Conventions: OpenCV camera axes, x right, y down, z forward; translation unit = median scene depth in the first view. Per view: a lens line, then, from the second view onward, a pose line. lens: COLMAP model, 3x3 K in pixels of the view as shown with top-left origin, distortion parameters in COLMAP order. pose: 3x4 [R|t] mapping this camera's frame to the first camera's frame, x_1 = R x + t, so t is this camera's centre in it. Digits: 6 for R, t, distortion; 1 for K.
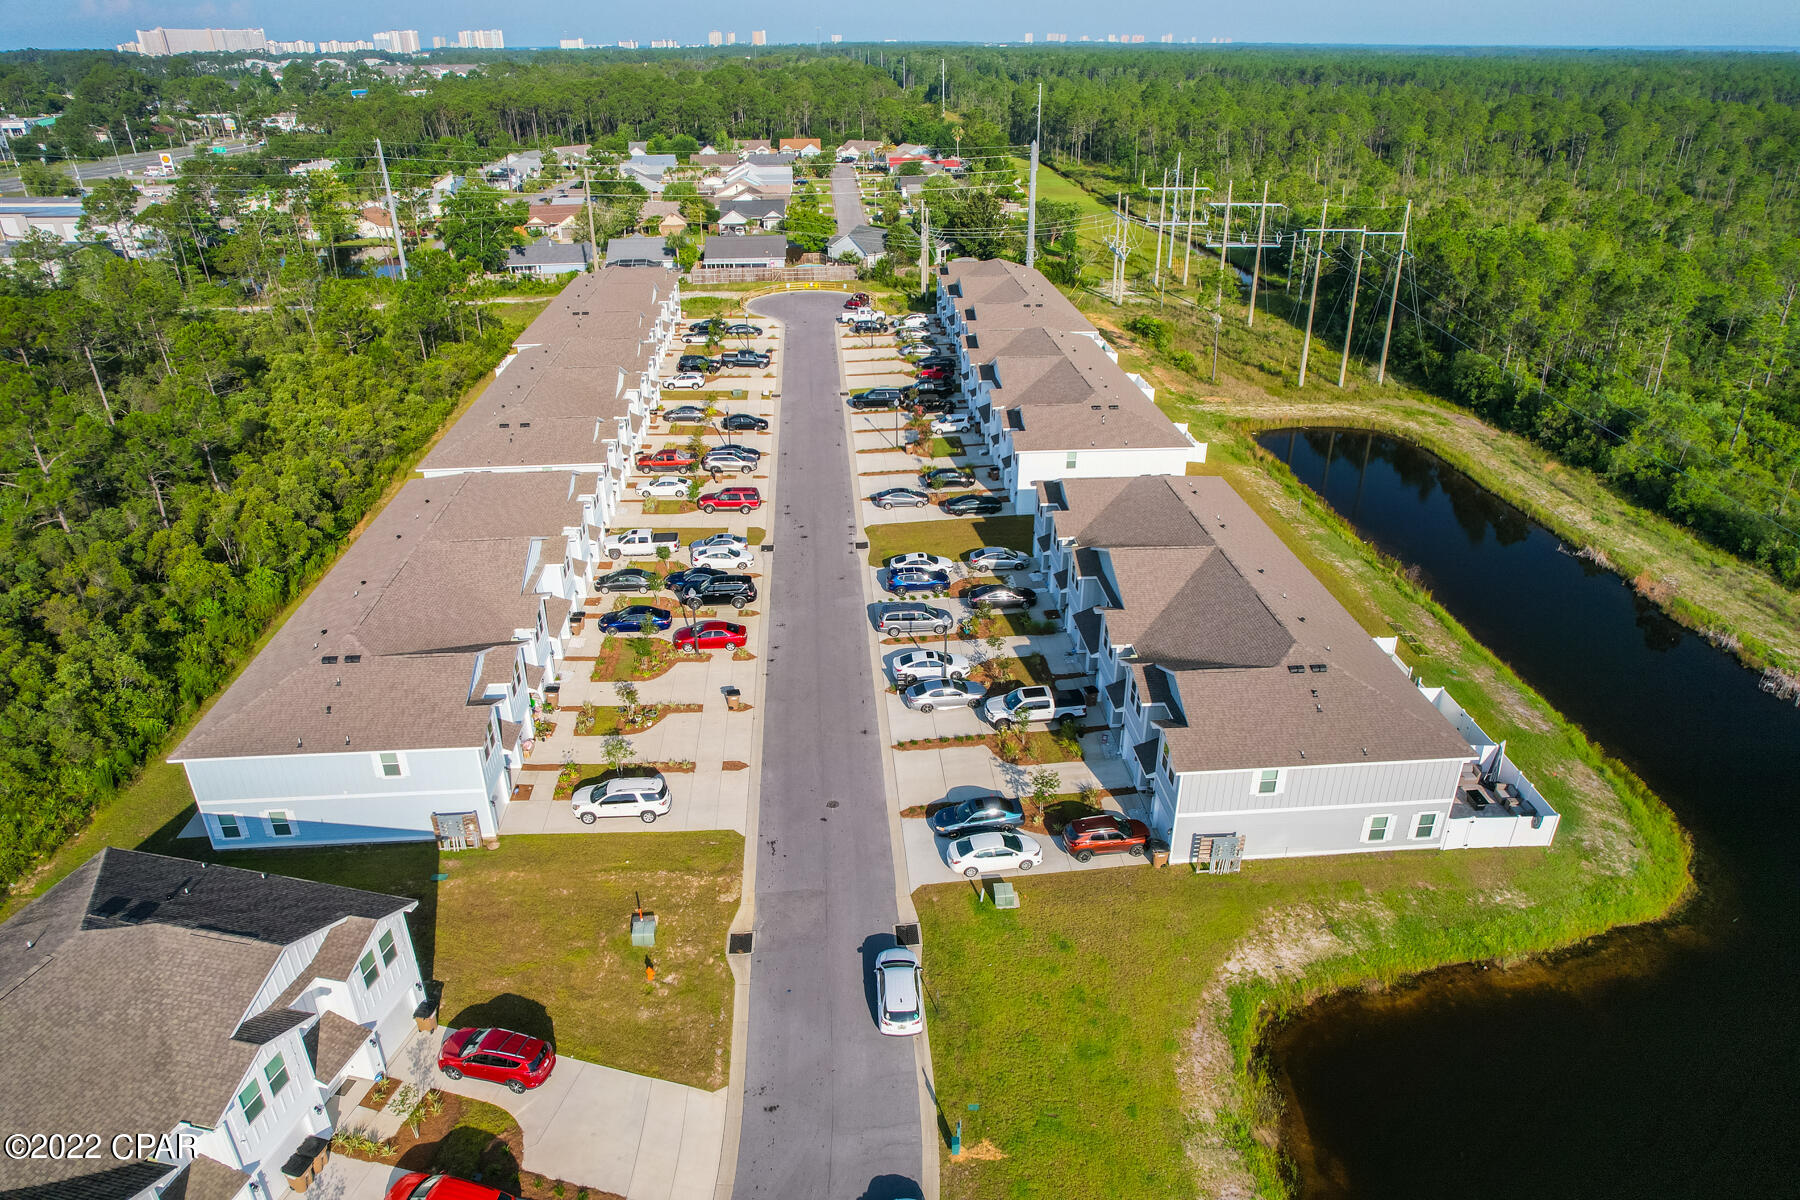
lens RADIAL K [[1148.6, 0, 906.3], [0, 1148.6, 598.8], [0, 0, 1]] dist [-0.072560, 0.068962]
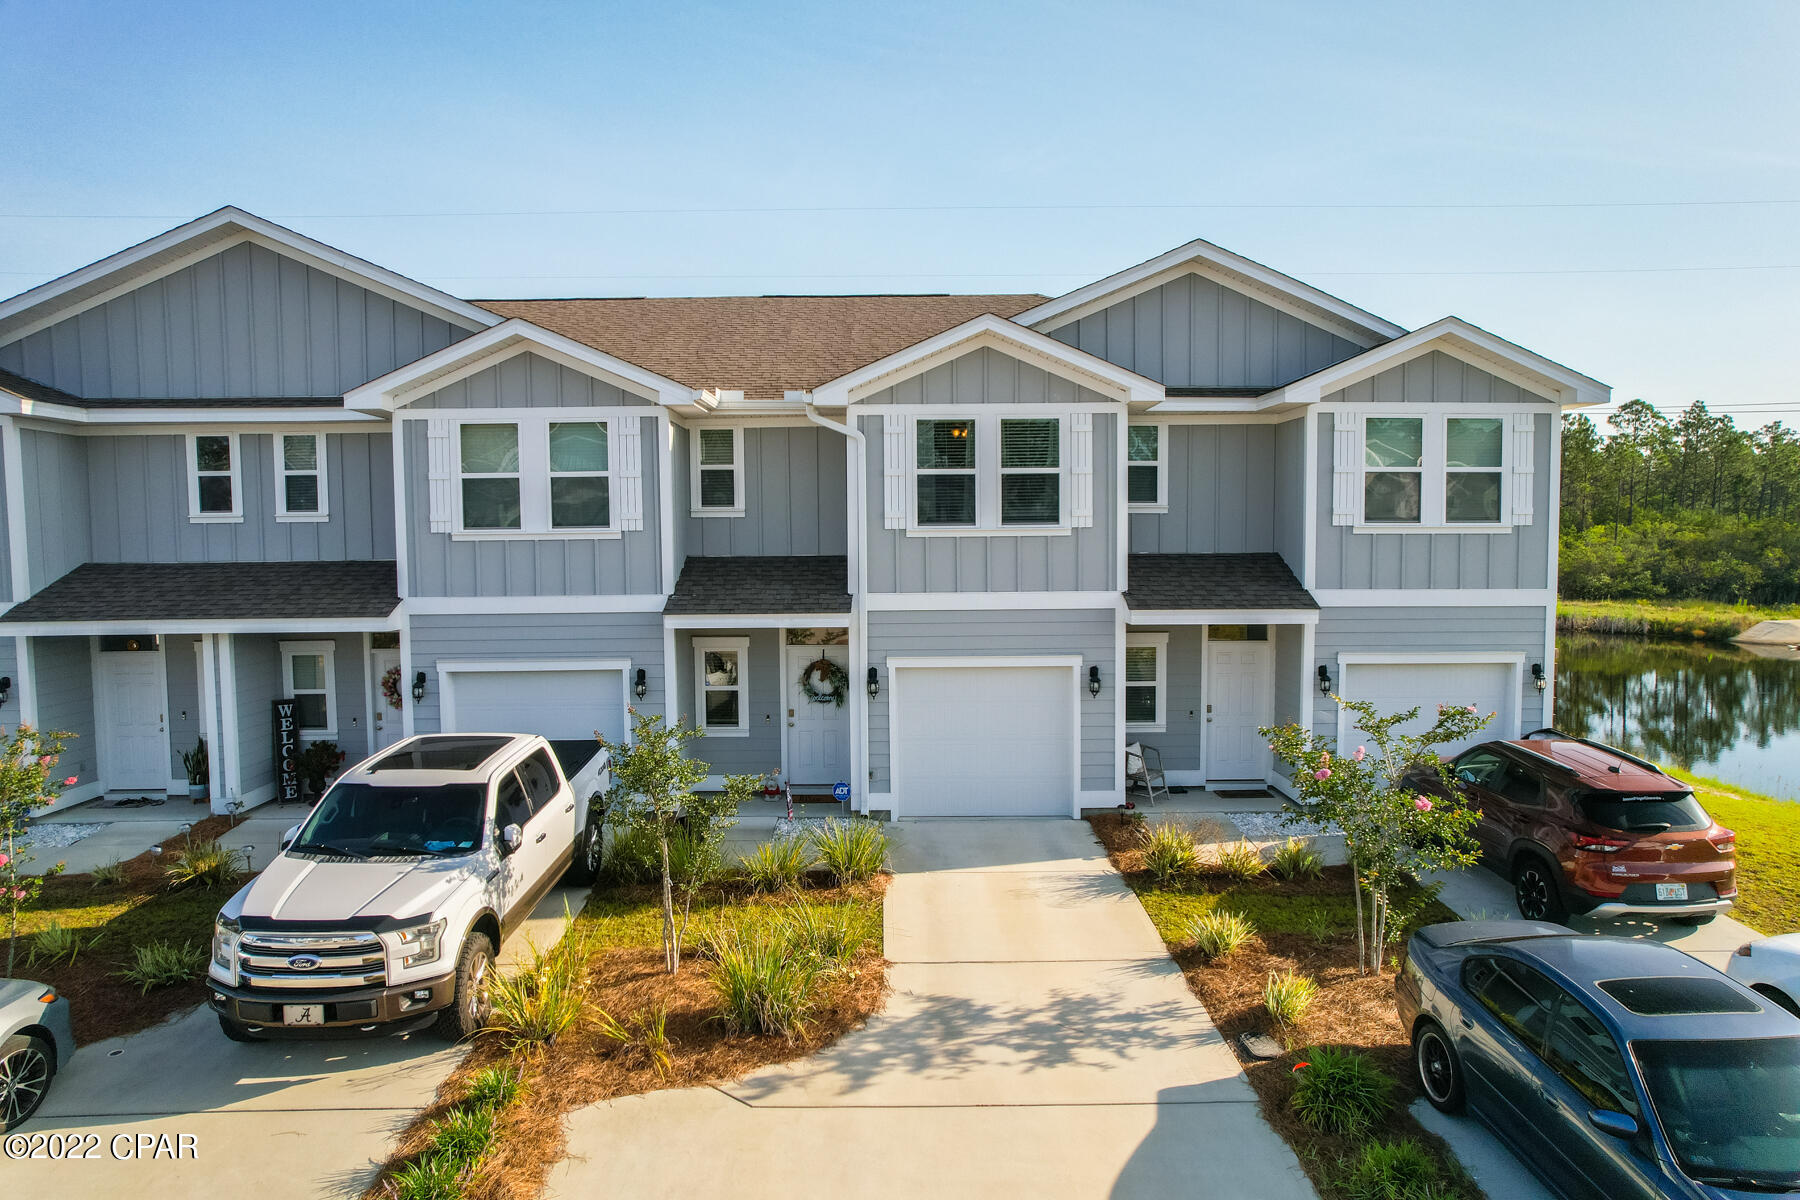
lens RADIAL K [[1148.6, 0, 906.3], [0, 1148.6, 598.8], [0, 0, 1]] dist [-0.072560, 0.068962]
pose [[0.073141, -0.061207, 0.995442, -0.052120], [0.449103, 0.893211, 0.021923, 0.089713], [-0.890481, 0.445453, 0.092819, 0.922251]]
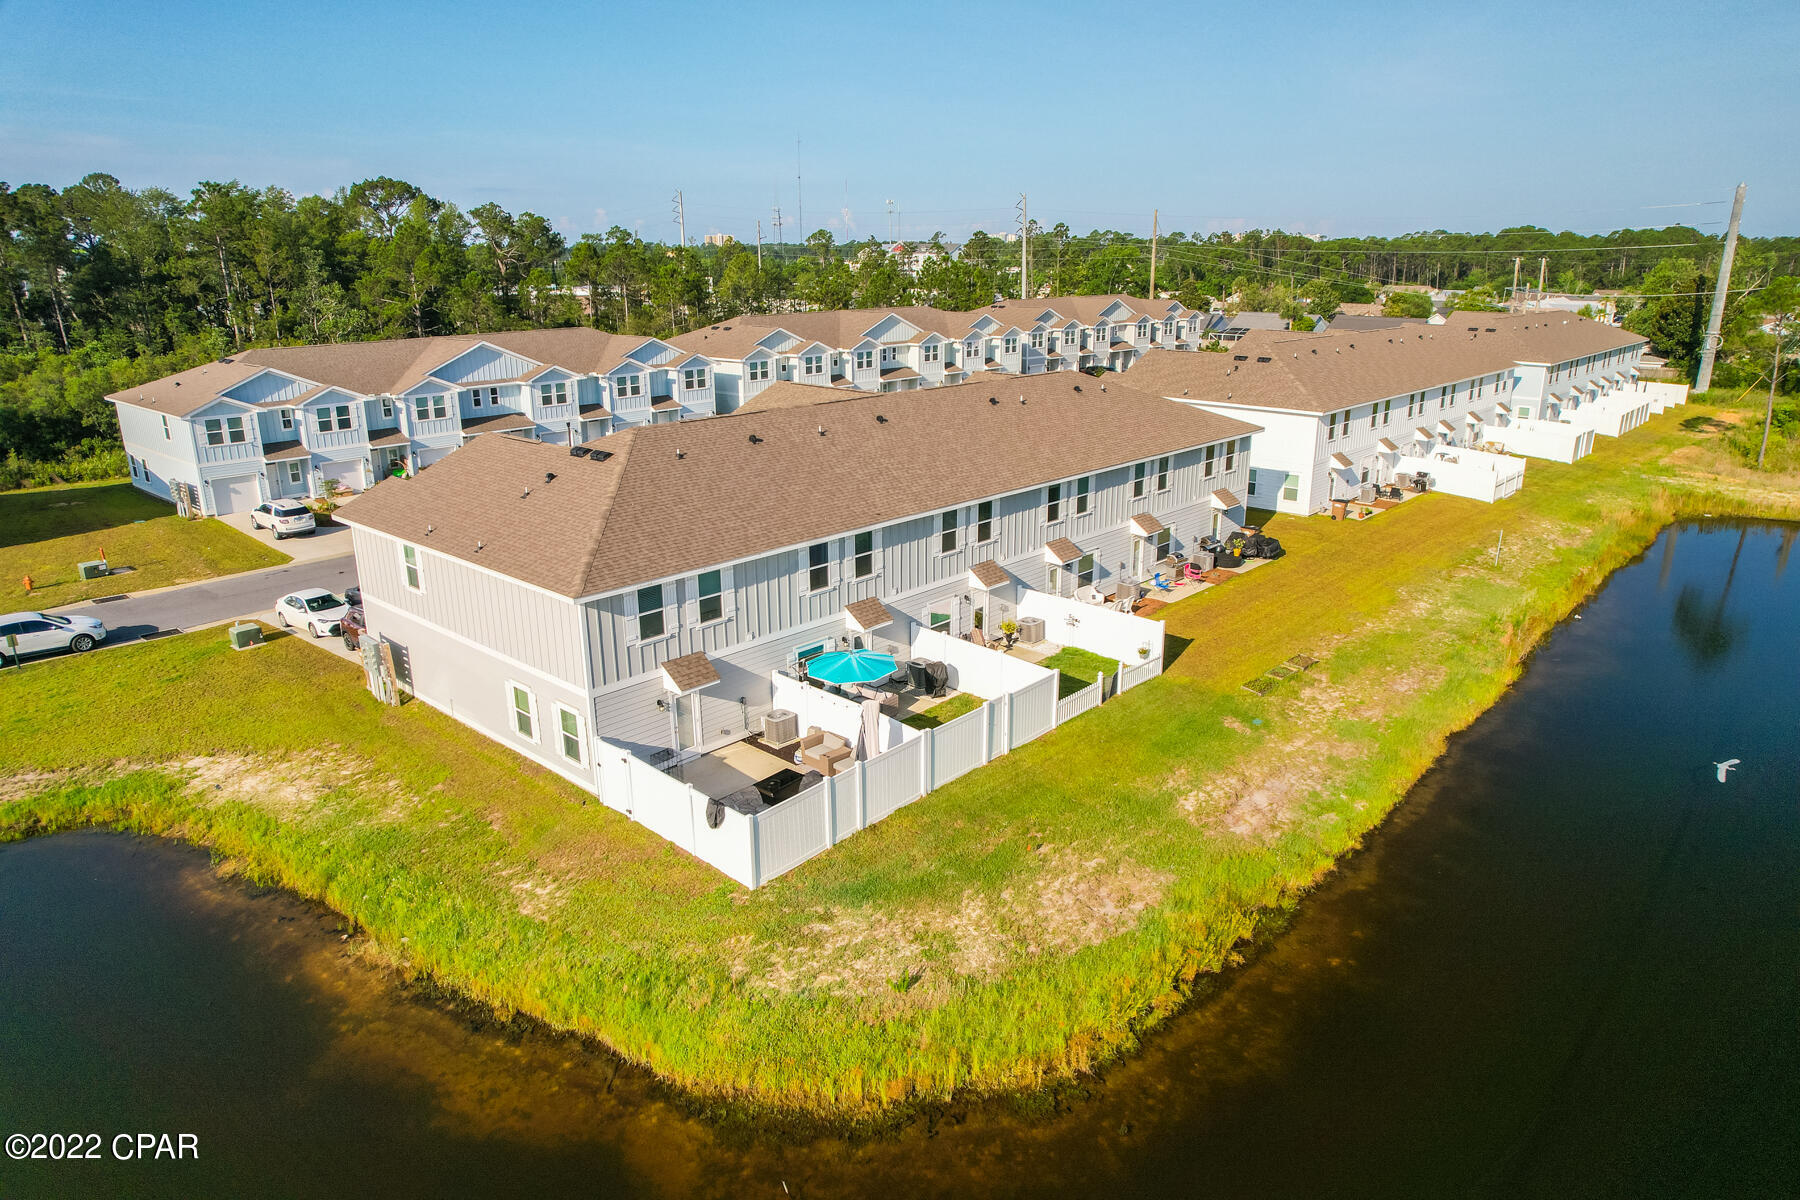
lens RADIAL K [[1148.6, 0, 906.3], [0, 1148.6, 598.8], [0, 0, 1]] dist [-0.072560, 0.068962]
pose [[0.687434, 0.211326, -0.694821, 0.794508], [-0.320770, 0.946700, -0.029427, 0.085987], [0.651568, 0.243107, 0.718581, 0.586637]]
